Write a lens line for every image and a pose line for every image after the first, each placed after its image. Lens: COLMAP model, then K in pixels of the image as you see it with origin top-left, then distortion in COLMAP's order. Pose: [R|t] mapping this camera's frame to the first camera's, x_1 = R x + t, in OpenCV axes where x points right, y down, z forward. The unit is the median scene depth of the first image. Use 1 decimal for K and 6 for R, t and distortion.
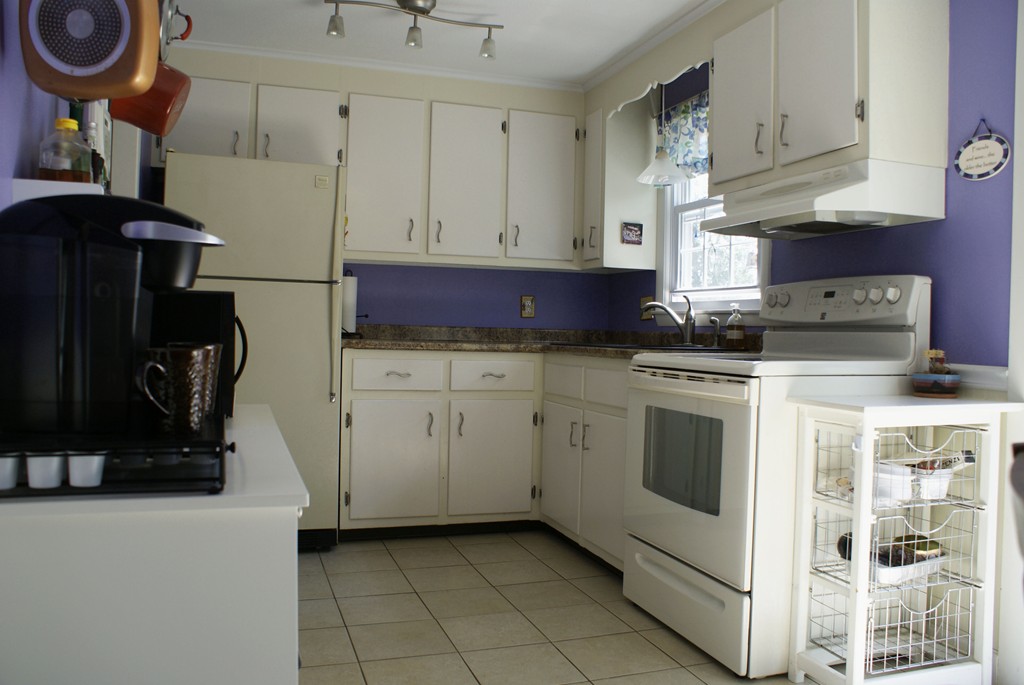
lens RADIAL K [[814.3, 0, 512.0], [0, 814.3, 342.5], [0, 0, 1]] dist [-0.159688, 0.158793]
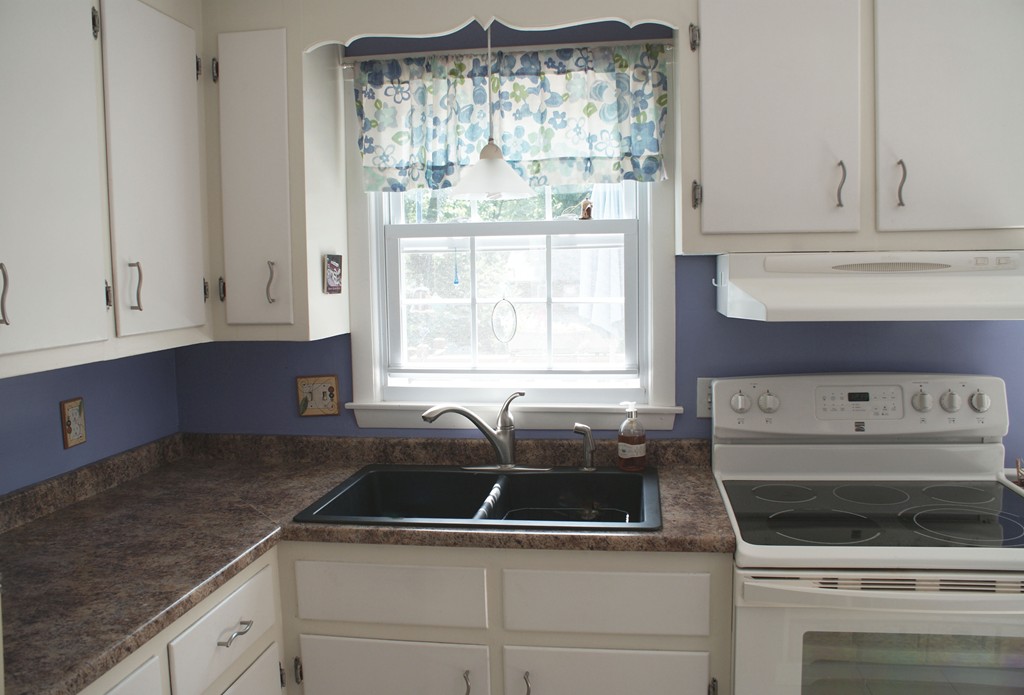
lens RADIAL K [[807.2, 0, 513.8], [0, 807.2, 335.6], [0, 0, 1]] dist [-0.113592, 0.003645]
pose [[0.454765, -0.105562, 0.884333, -0.284827], [0.044269, 0.994403, 0.095935, -0.140502], [-0.889510, -0.004480, 0.456893, 0.644731]]
